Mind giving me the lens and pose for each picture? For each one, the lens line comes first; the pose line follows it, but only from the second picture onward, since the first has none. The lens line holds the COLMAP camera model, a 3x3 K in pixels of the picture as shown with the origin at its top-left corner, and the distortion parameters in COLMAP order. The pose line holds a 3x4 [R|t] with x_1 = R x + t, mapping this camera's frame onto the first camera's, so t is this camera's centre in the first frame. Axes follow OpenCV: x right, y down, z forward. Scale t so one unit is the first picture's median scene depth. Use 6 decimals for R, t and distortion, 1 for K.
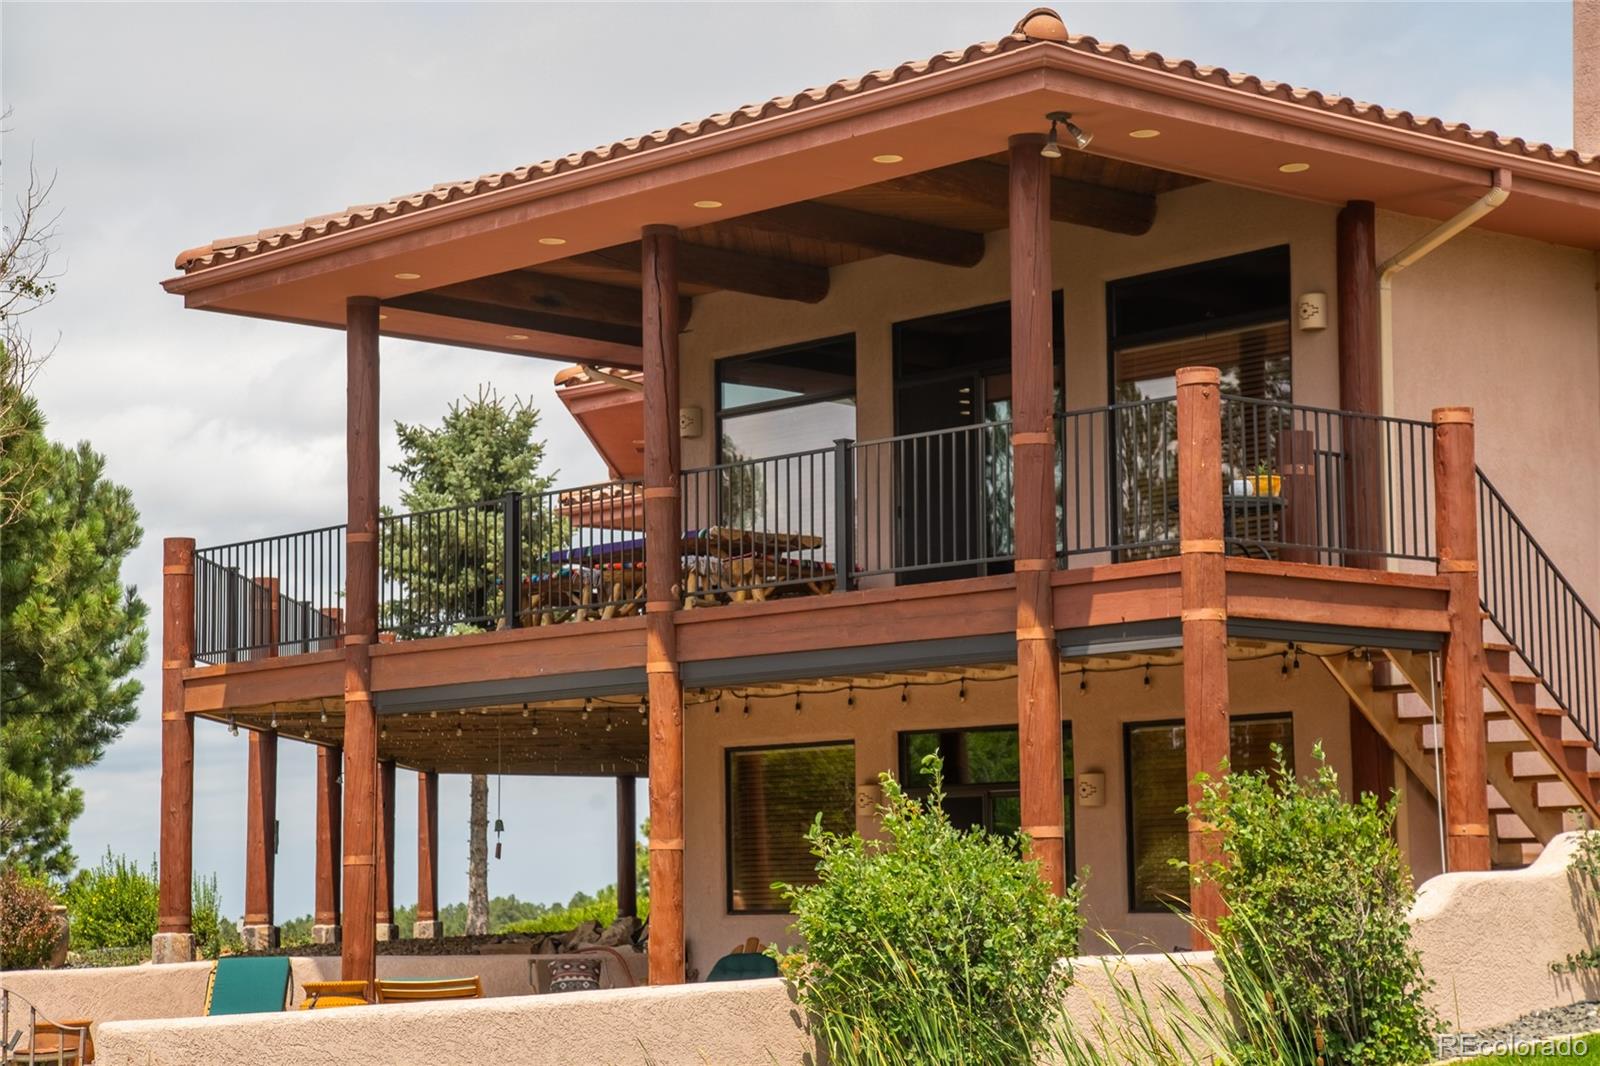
lens RADIAL K [[3328.1, 0, 799.1], [0, 3328.1, 570.5], [0, 0, 1]] dist [0.427392, -0.191135]
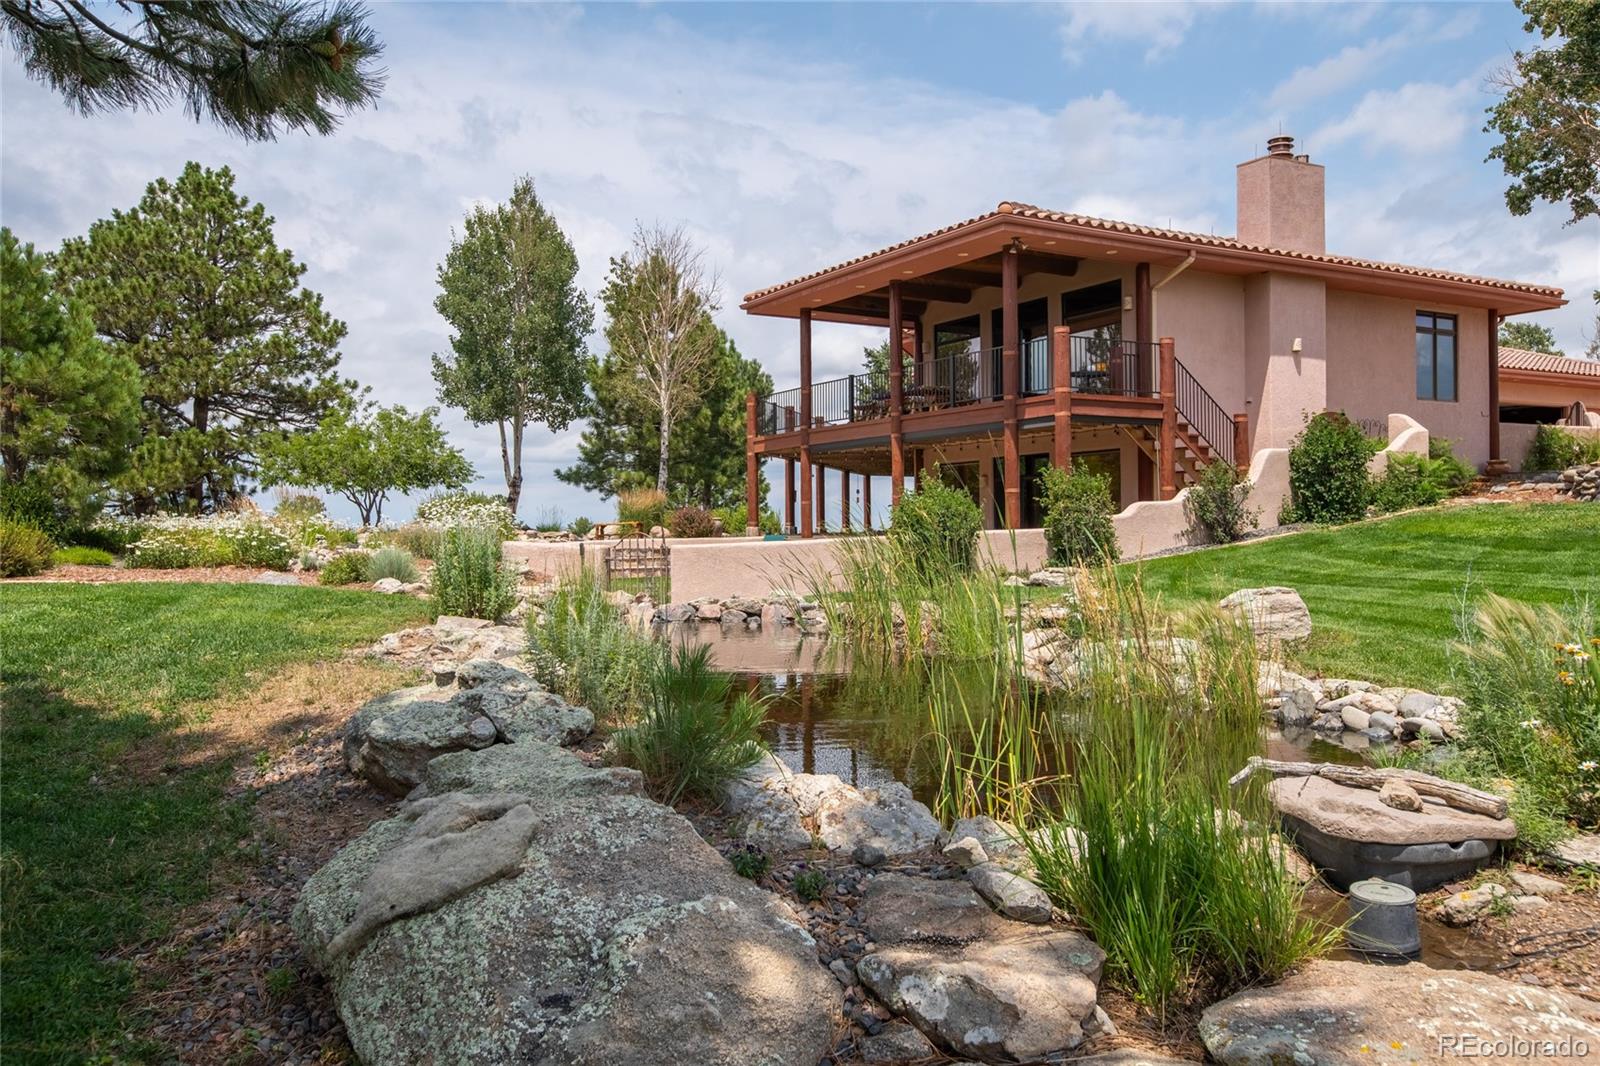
lens RADIAL K [[1327.2, 0, 800.0], [0, 1327.2, 533.0], [0, 0, 1]] dist [-0.001700, 0.000191]
pose [[0.974133, 0.003257, -0.225950, 0.140455], [0.019161, 0.995105, 0.096953, 0.000217], [0.225159, -0.098774, 0.969302, -0.138020]]
